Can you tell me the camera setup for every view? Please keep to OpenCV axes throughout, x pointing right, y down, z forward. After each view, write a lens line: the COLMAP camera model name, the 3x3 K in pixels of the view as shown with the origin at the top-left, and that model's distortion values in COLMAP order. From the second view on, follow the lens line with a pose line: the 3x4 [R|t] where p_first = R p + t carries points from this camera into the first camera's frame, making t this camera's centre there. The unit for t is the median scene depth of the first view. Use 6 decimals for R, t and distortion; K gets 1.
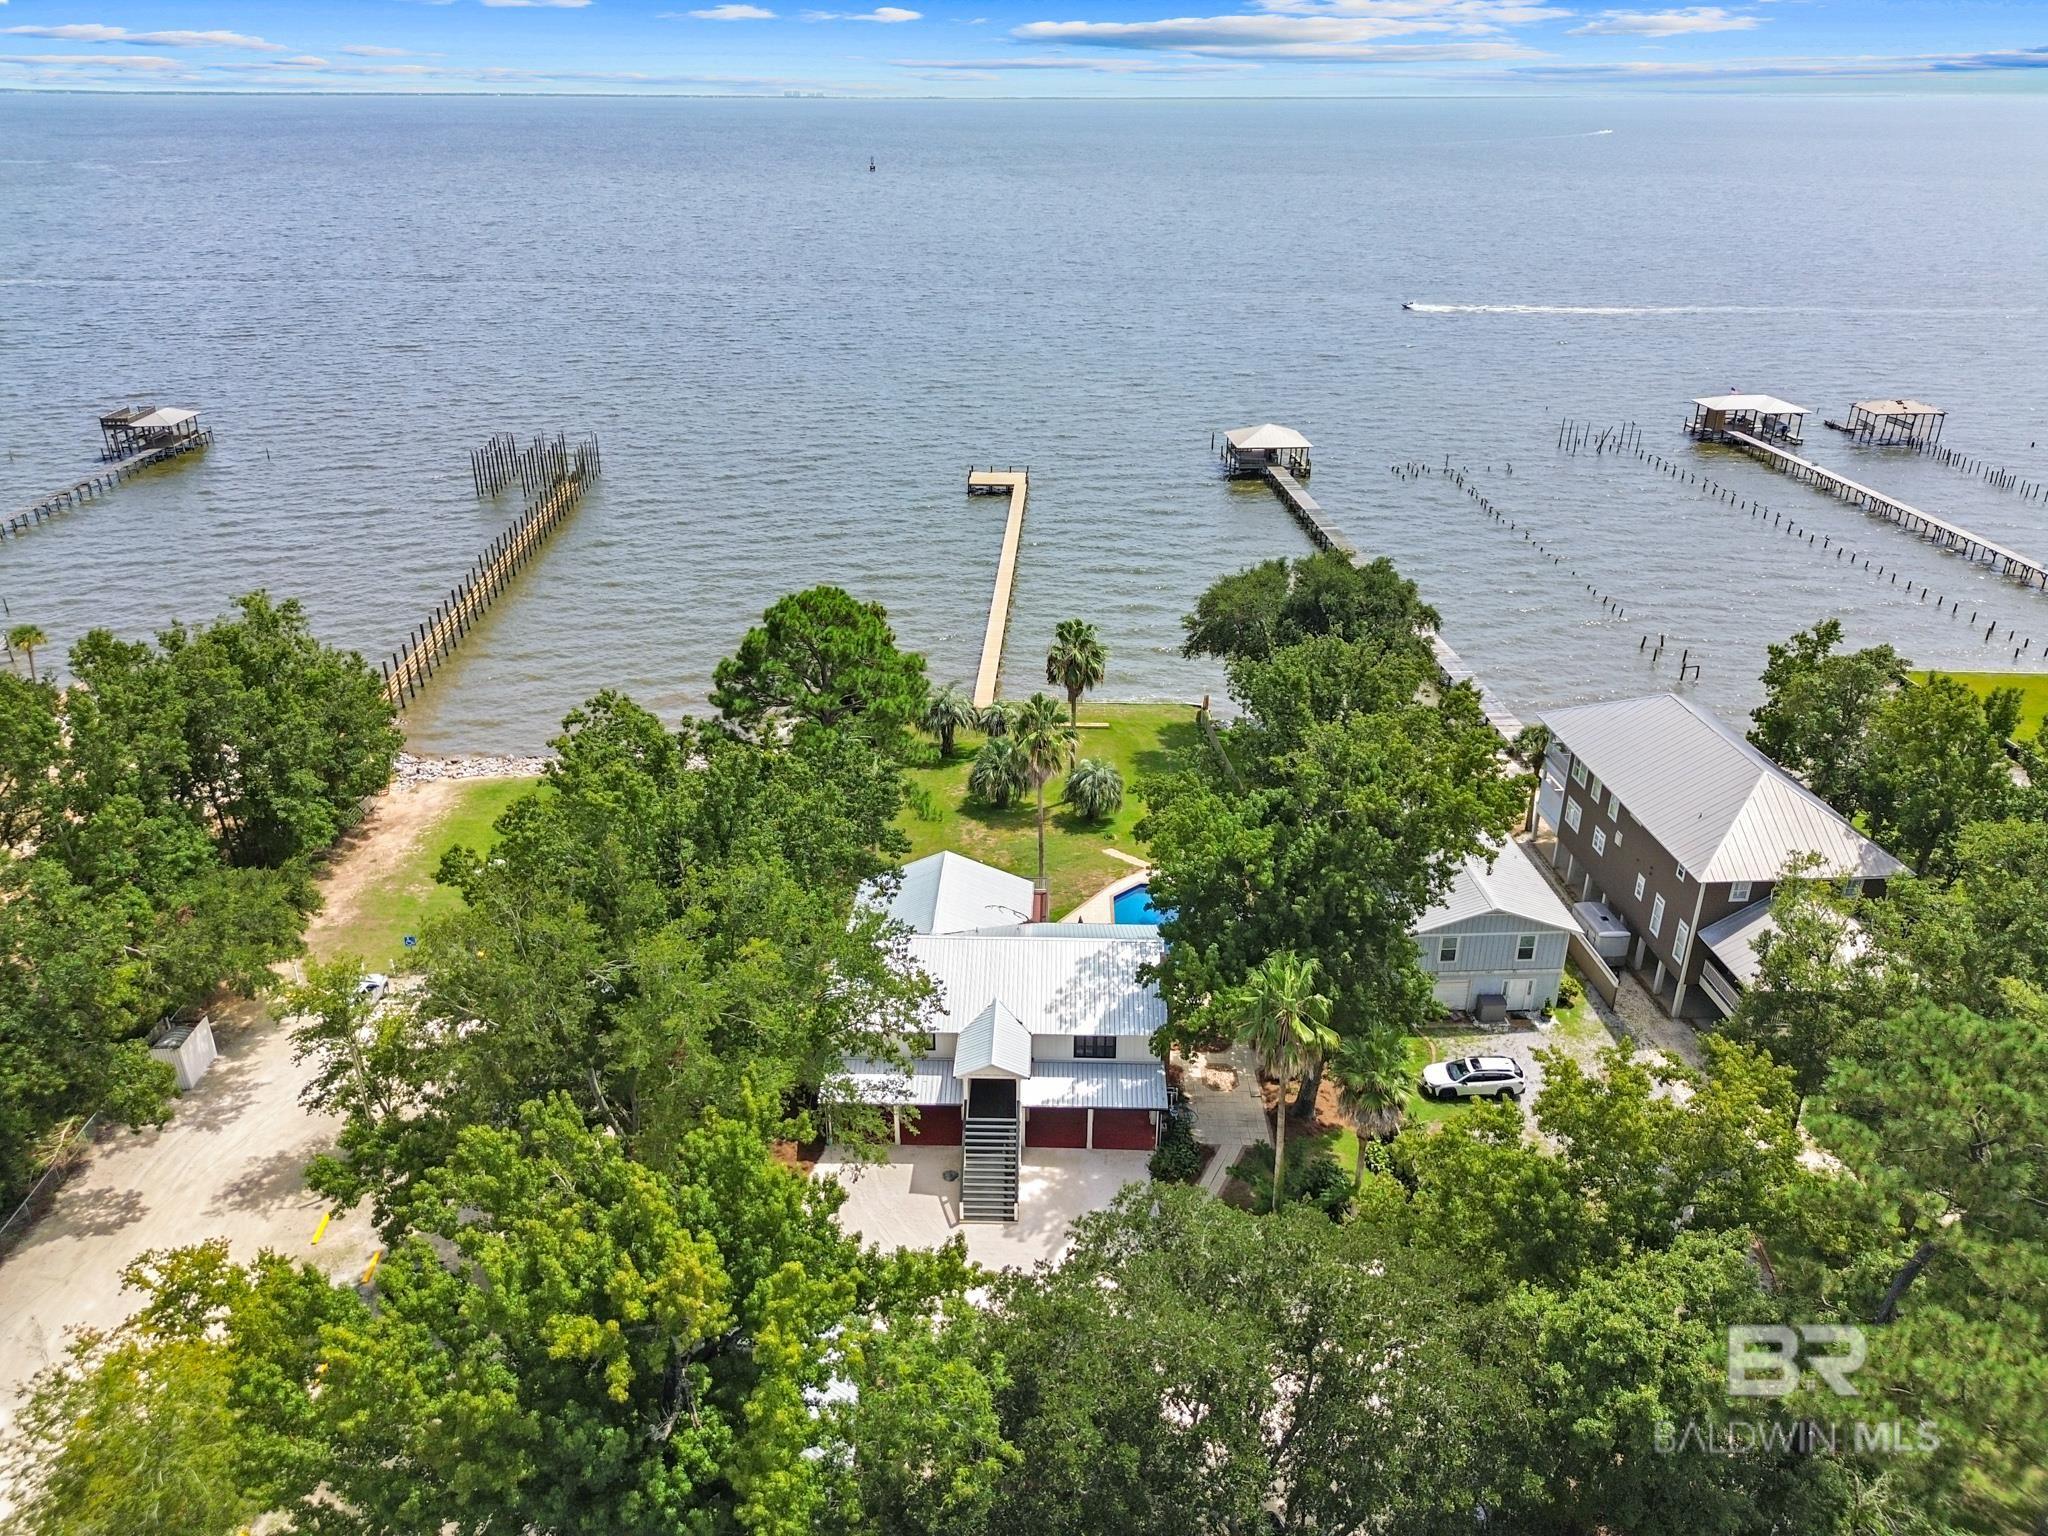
lens RADIAL K [[1437.7, 0, 1025.7], [0, 1437.7, 767.1], [0, 0, 1]] dist [0.056658, -0.054388]
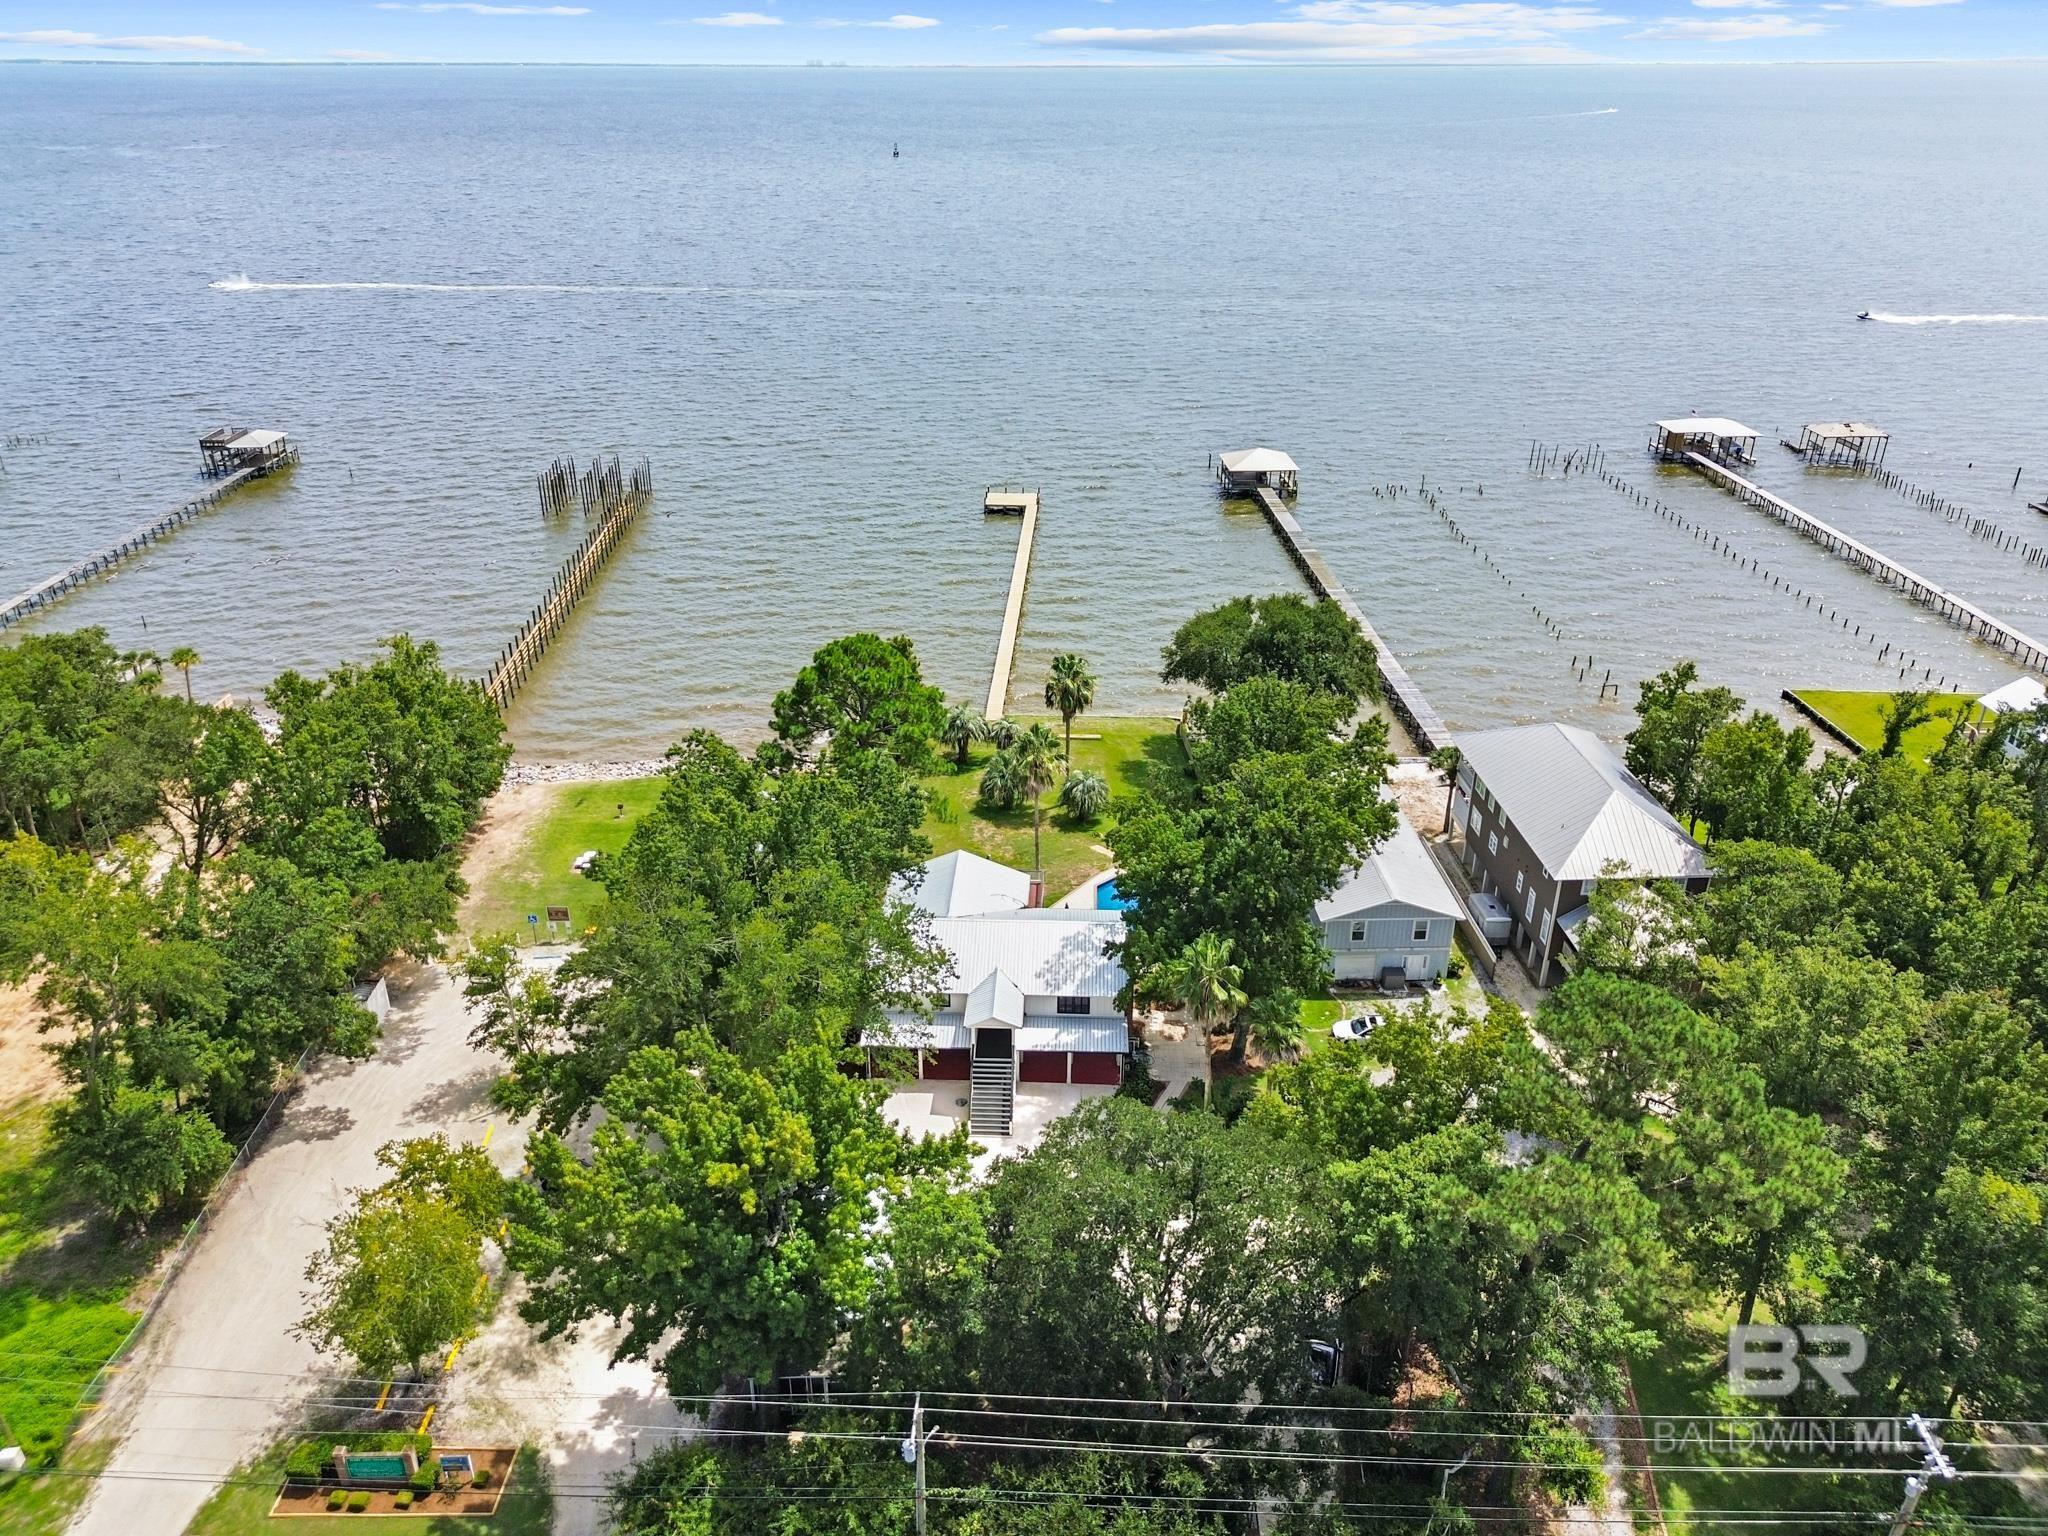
lens RADIAL K [[1437.7, 0, 1020.9], [0, 1437.7, 769.3], [0, 0, 1]] dist [0.056658, -0.054388]
pose [[0.999832, 0.004568, -0.017779, 0.020687], [-0.004219, 0.999798, 0.019636, -0.038932], [0.017865, -0.019557, 0.999649, -0.261904]]
